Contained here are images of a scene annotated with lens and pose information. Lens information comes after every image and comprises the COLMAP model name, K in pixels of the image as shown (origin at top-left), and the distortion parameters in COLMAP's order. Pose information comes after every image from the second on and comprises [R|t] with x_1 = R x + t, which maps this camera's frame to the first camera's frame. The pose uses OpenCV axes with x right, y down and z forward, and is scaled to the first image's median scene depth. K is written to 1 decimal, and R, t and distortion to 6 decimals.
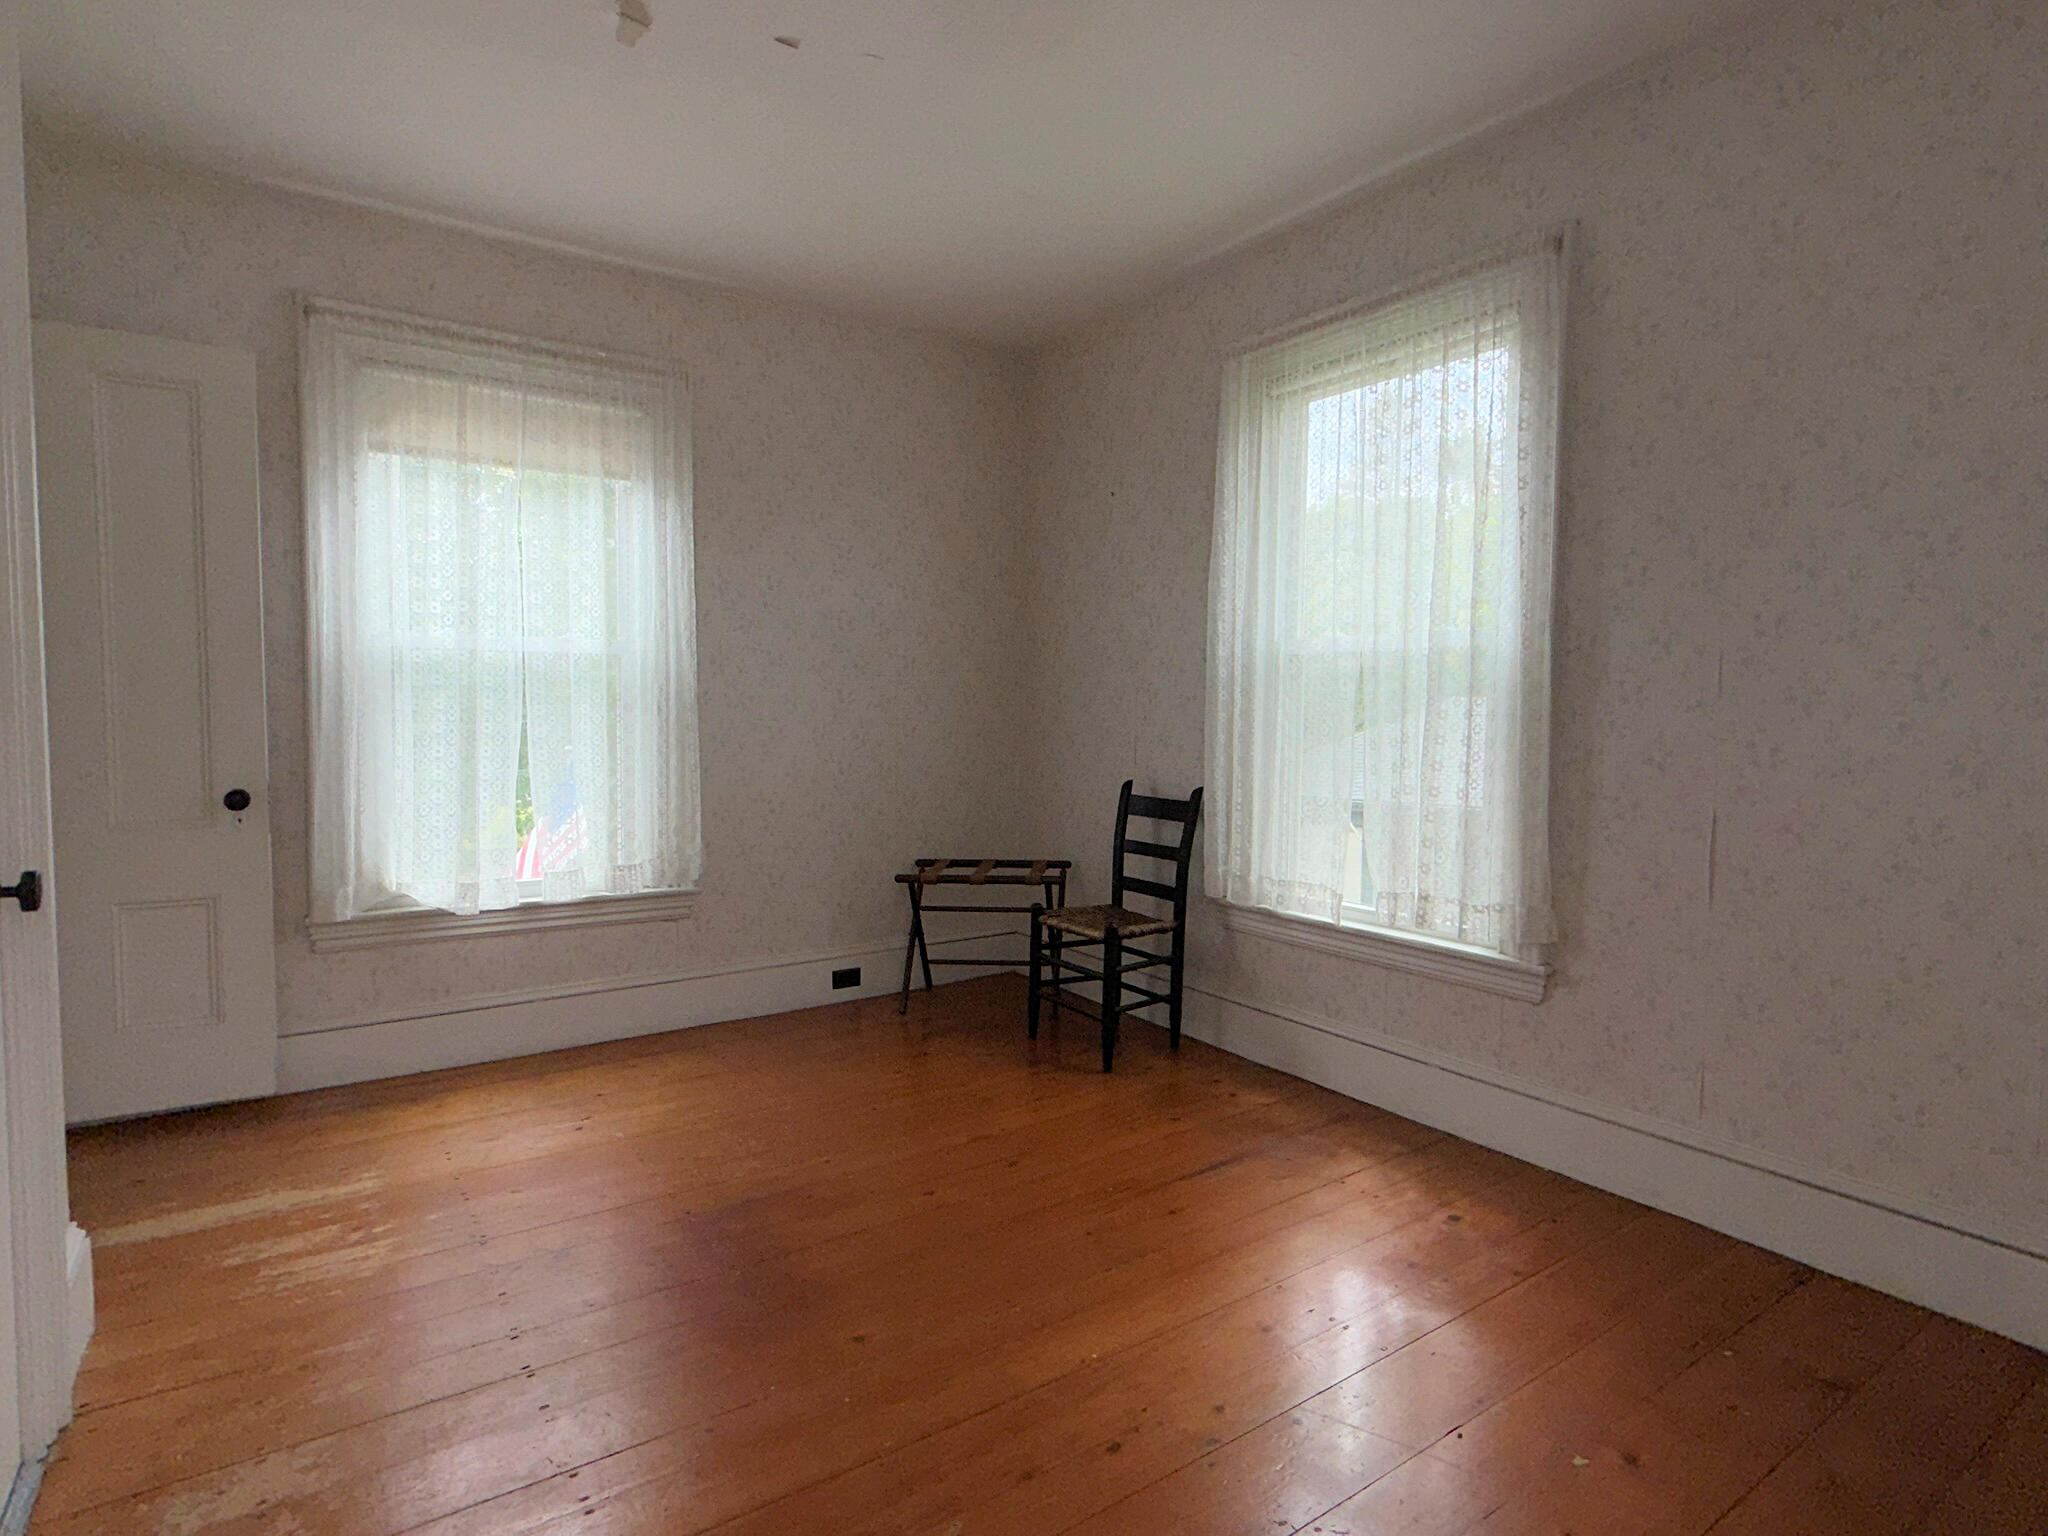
lens RADIAL K [[1081.4, 0, 1025.4], [0, 1081.4, 769.4], [0, 0, 1]] dist [-0.001261, -0.000590]
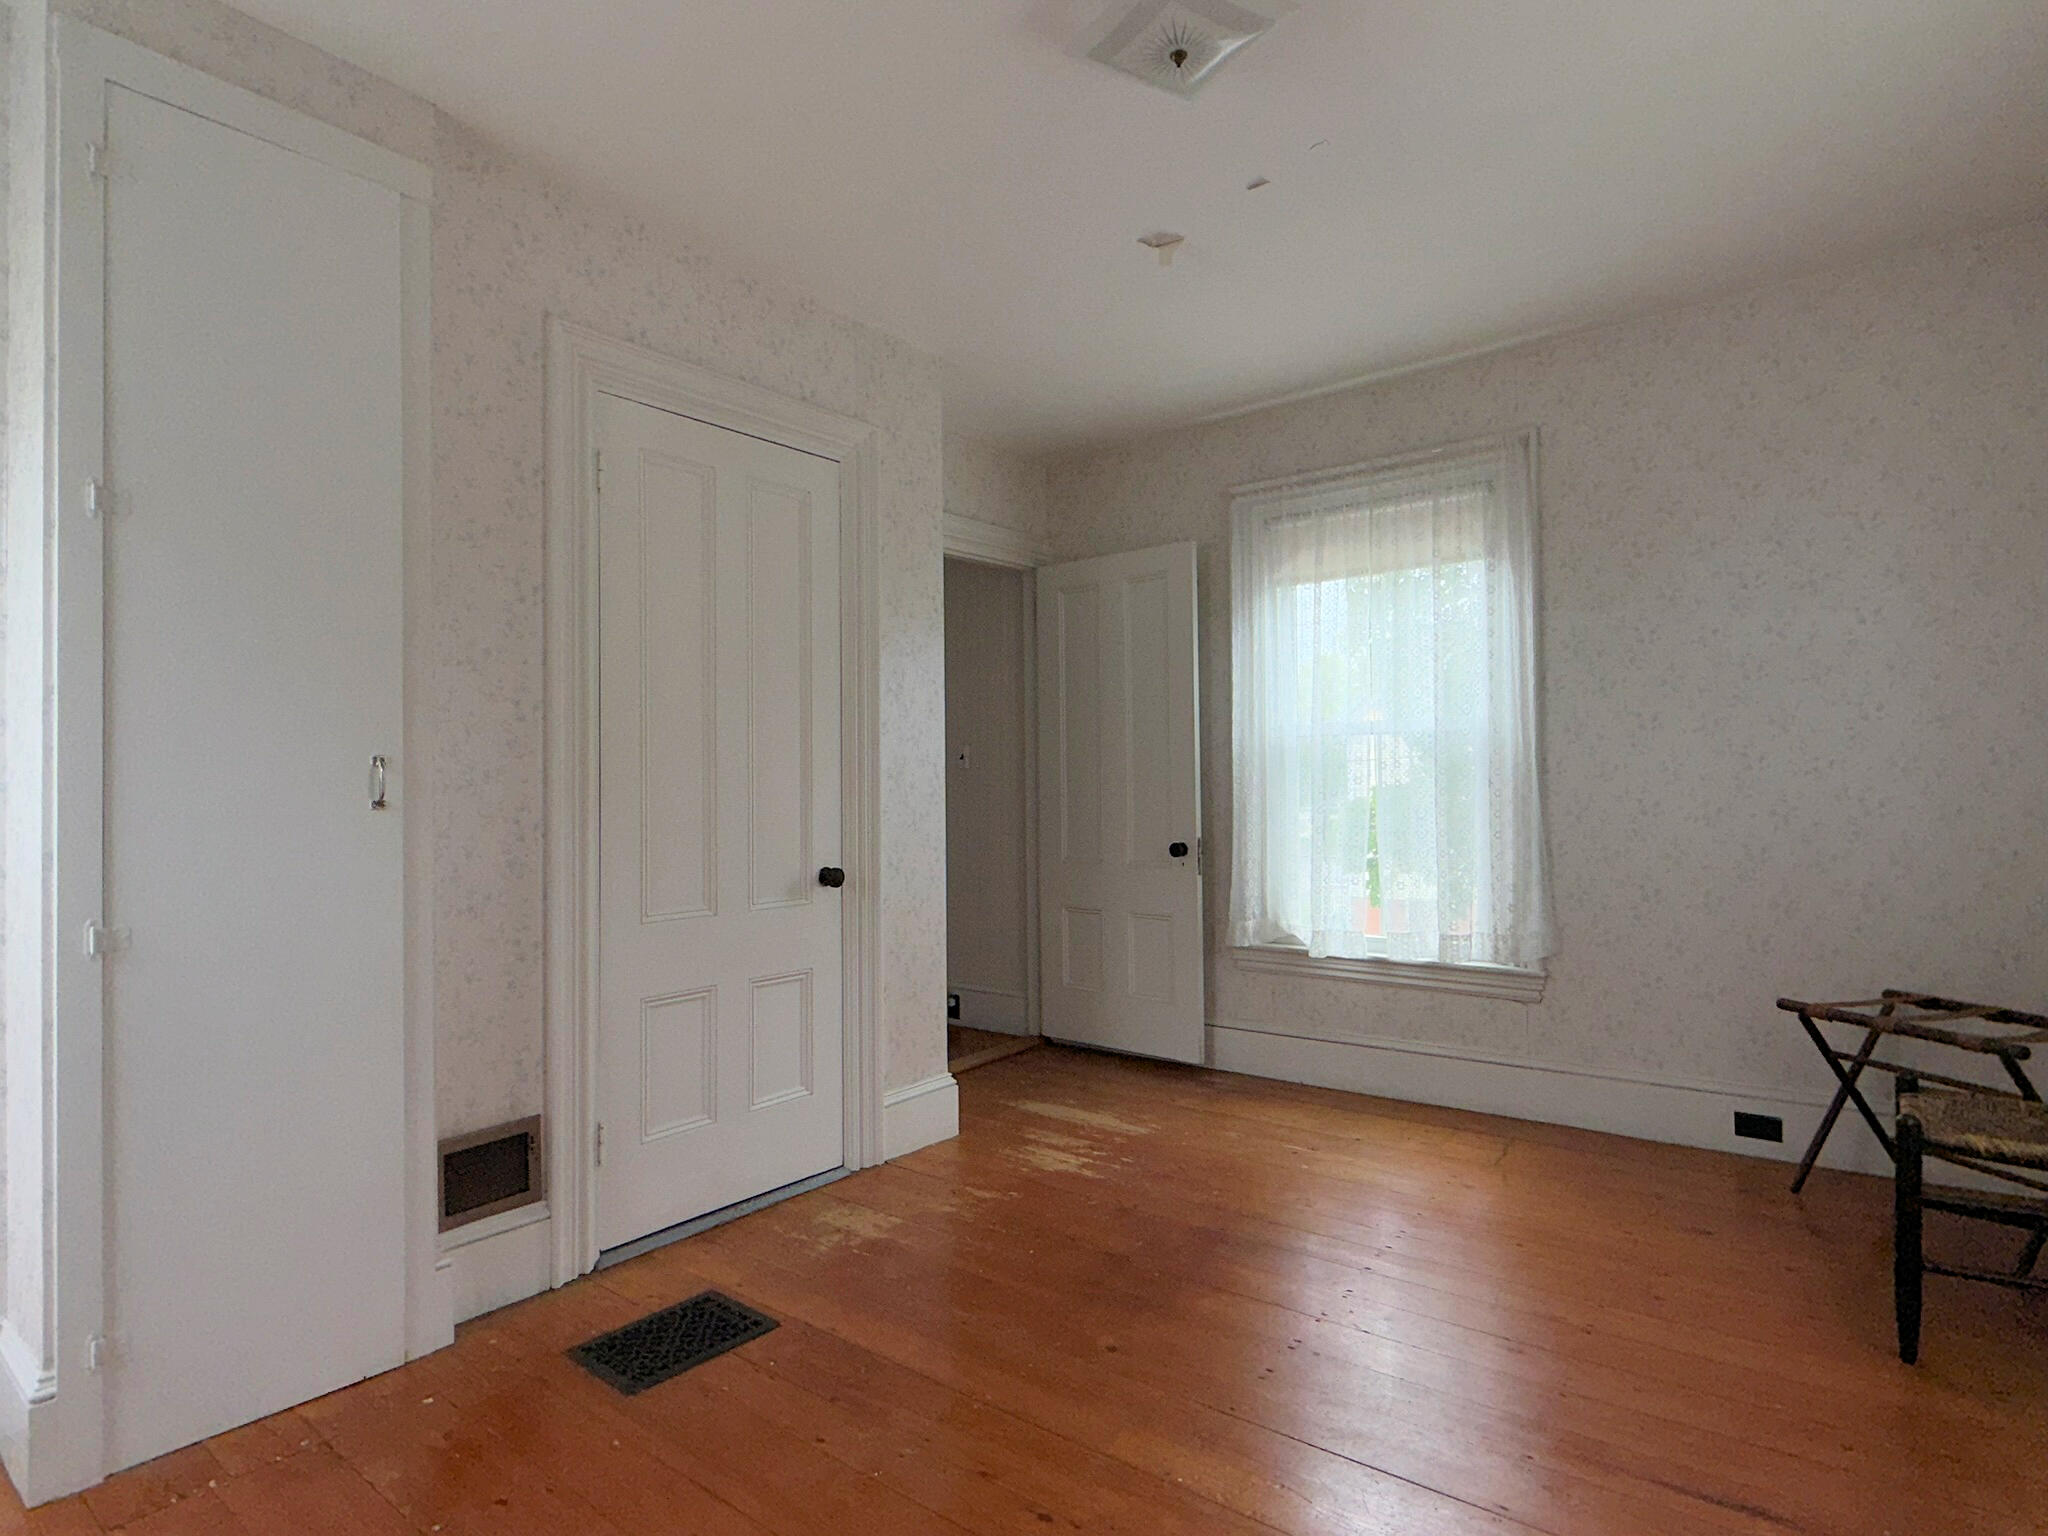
lens RADIAL K [[1081.4, 0, 1023.7], [0, 1081.4, 769.7], [0, 0, 1]] dist [-0.001261, -0.000590]
pose [[0.299688, -0.026818, -0.953660, 0.524518], [-0.039512, 0.998398, -0.040493, -0.010808], [0.953219, 0.049816, 0.298148, 0.326269]]
